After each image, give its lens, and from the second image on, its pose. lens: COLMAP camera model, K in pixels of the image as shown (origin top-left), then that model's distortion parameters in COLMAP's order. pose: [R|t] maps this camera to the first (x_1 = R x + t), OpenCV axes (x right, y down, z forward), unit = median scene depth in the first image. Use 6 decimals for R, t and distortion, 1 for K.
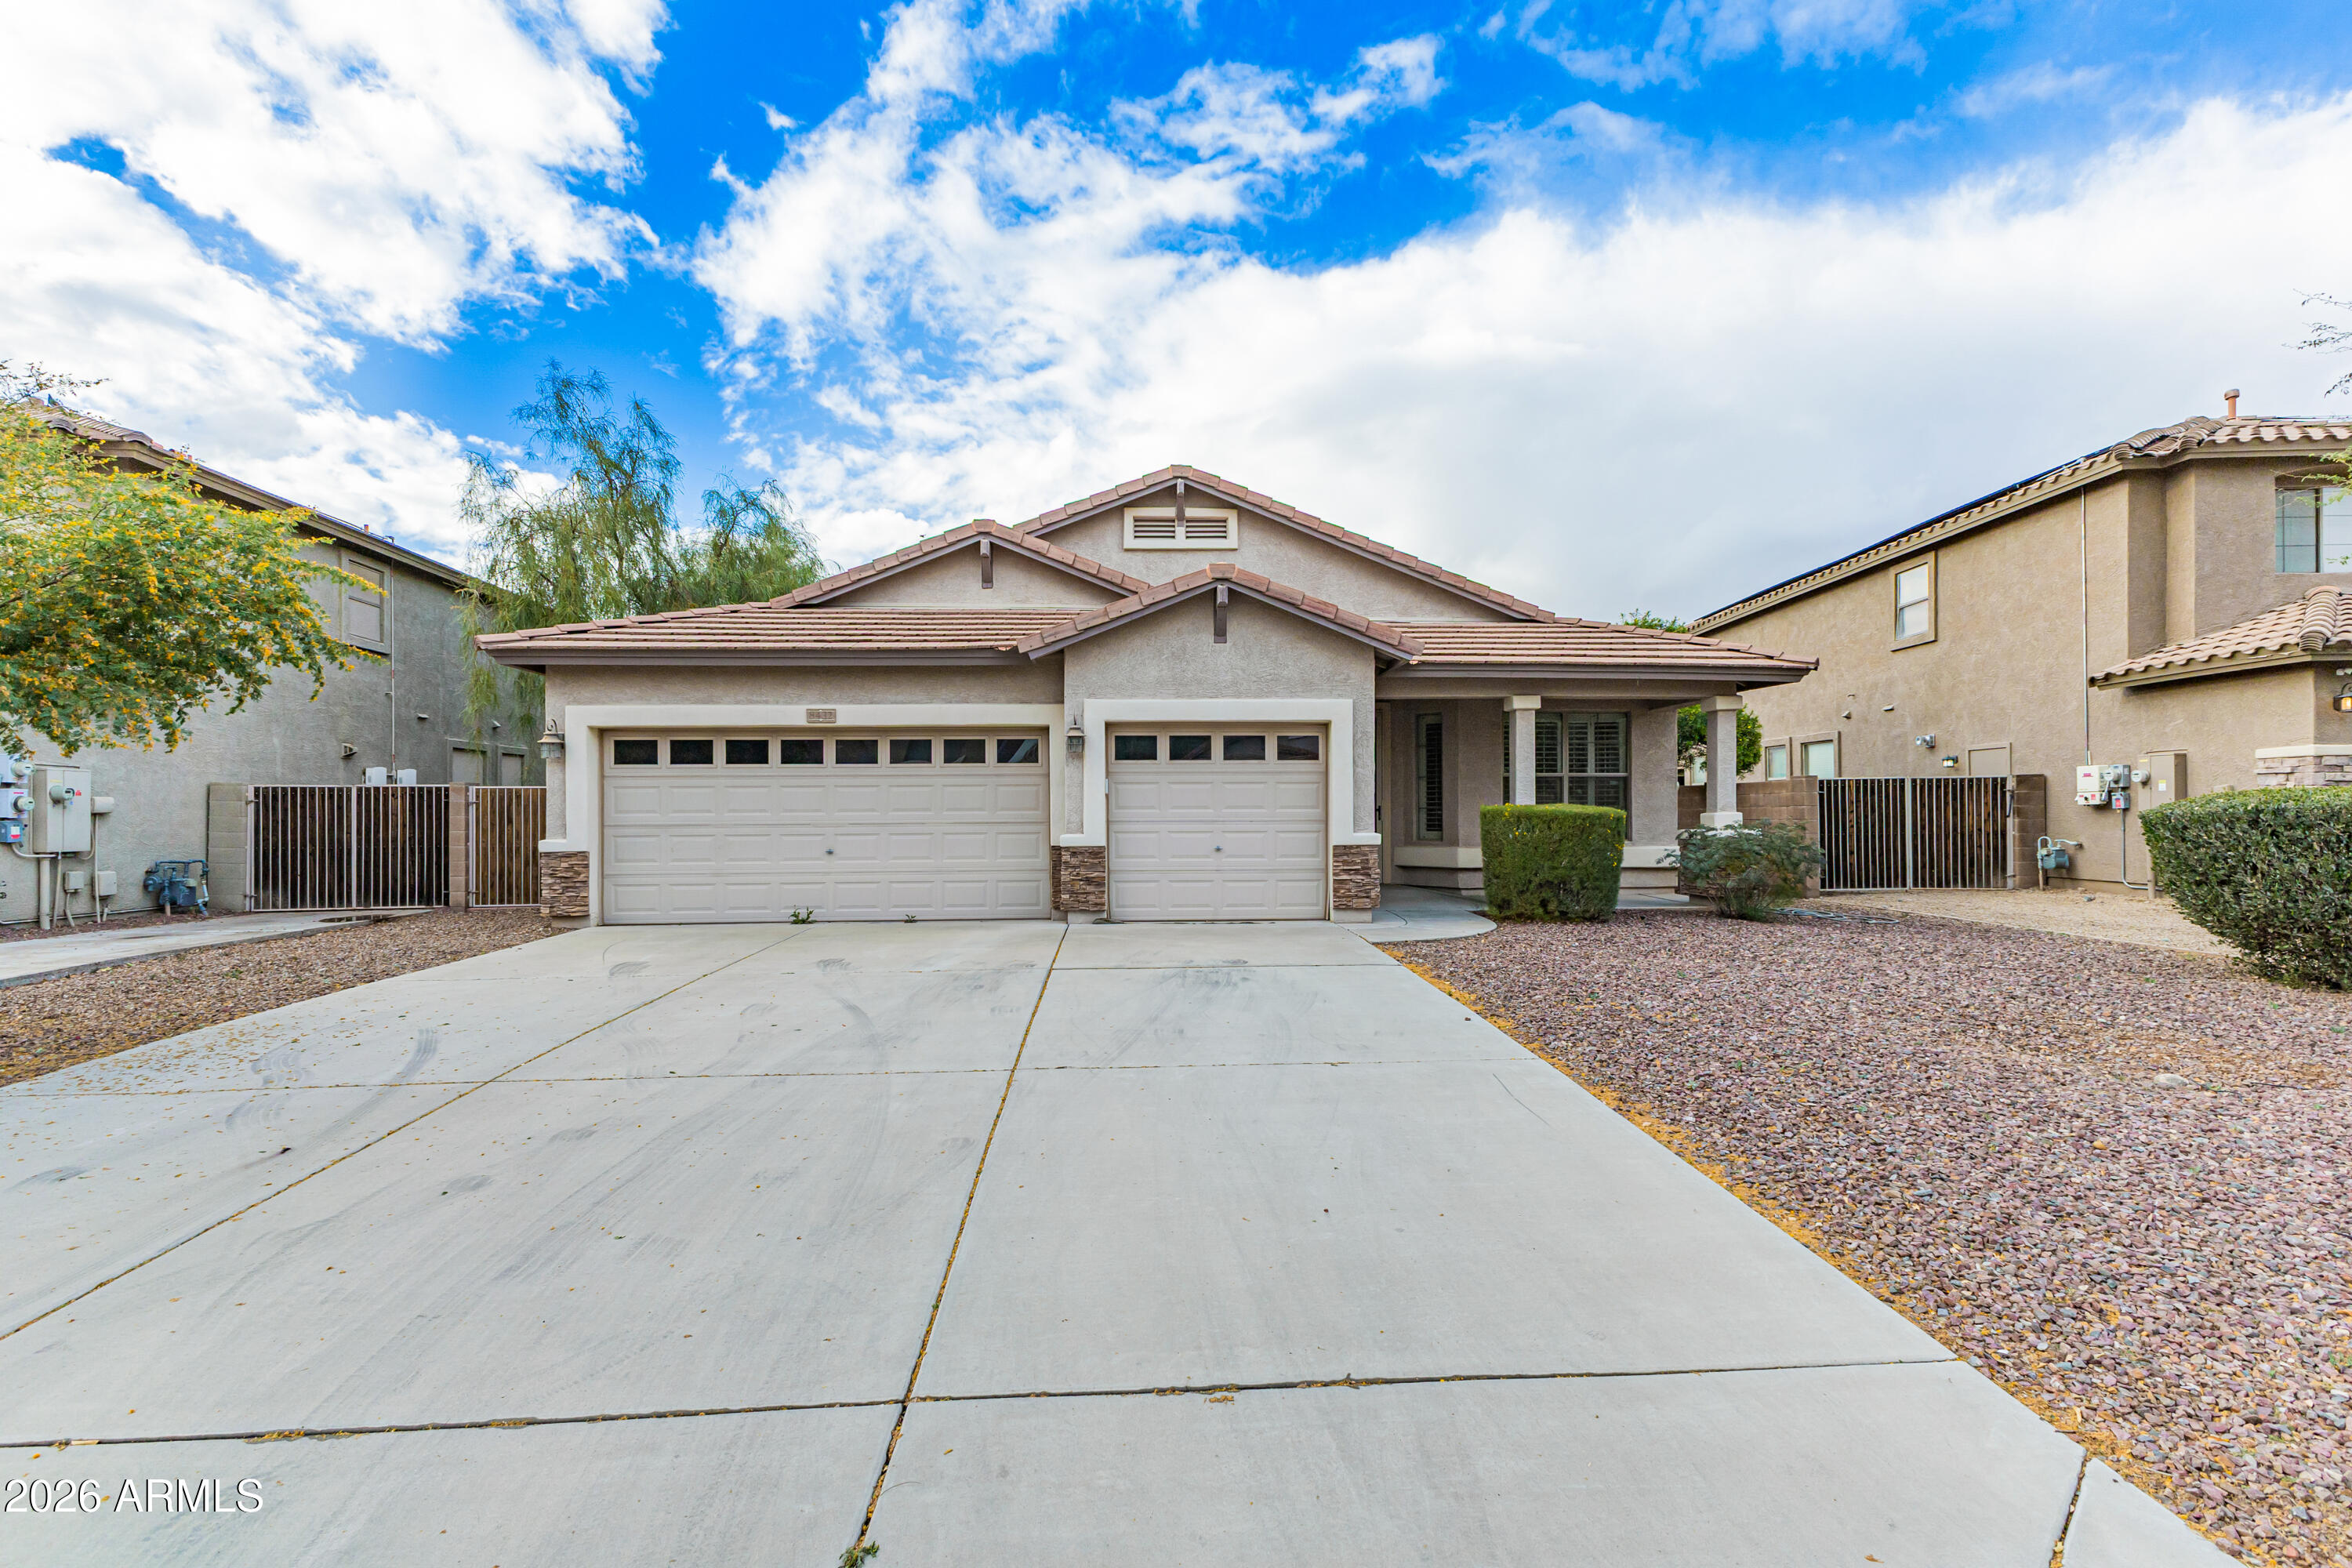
lens RADIAL K [[1017.1, 0, 1172.0], [0, 1017.1, 797.3], [0, 0, 1]] dist [0.020084, -0.001357]
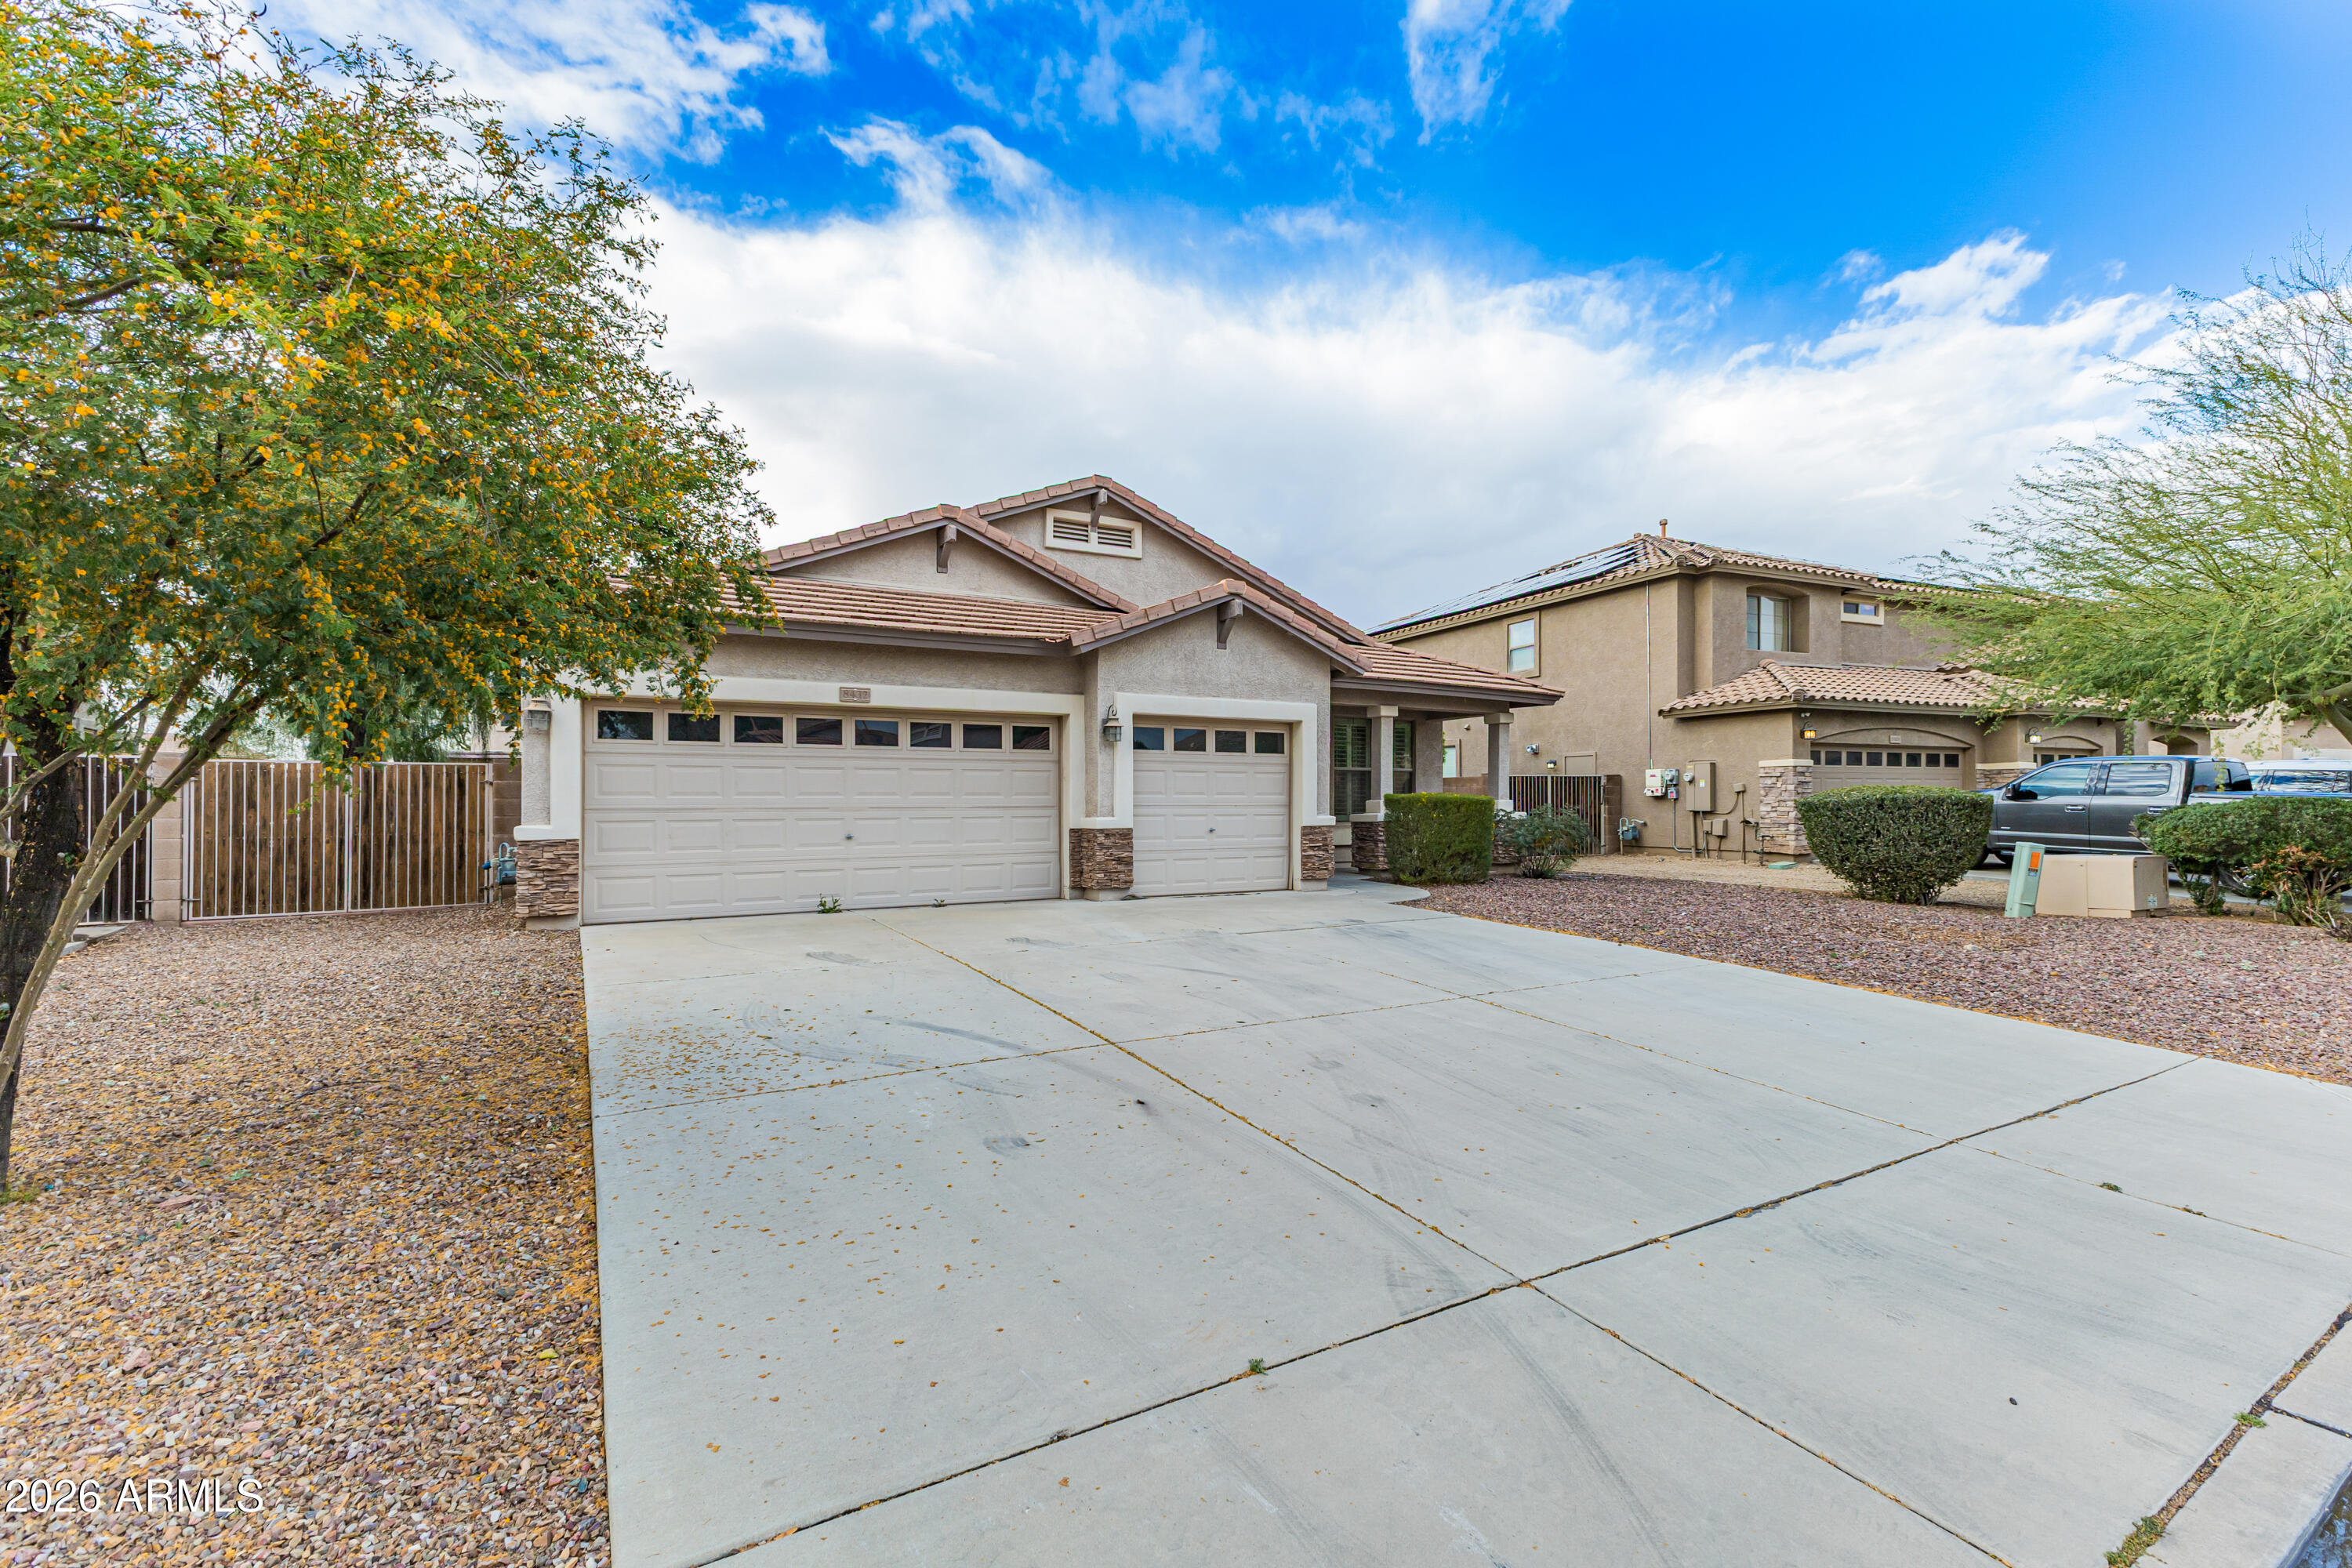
lens RADIAL K [[1017.1, 0, 1154.1], [0, 1017.1, 777.6], [0, 0, 1]] dist [0.020084, -0.001357]
pose [[0.895233, 0.014072, 0.445377, -0.502979], [-0.010467, 0.999890, -0.010553, 0.004767], [-0.445476, 0.004785, 0.895281, 0.013933]]
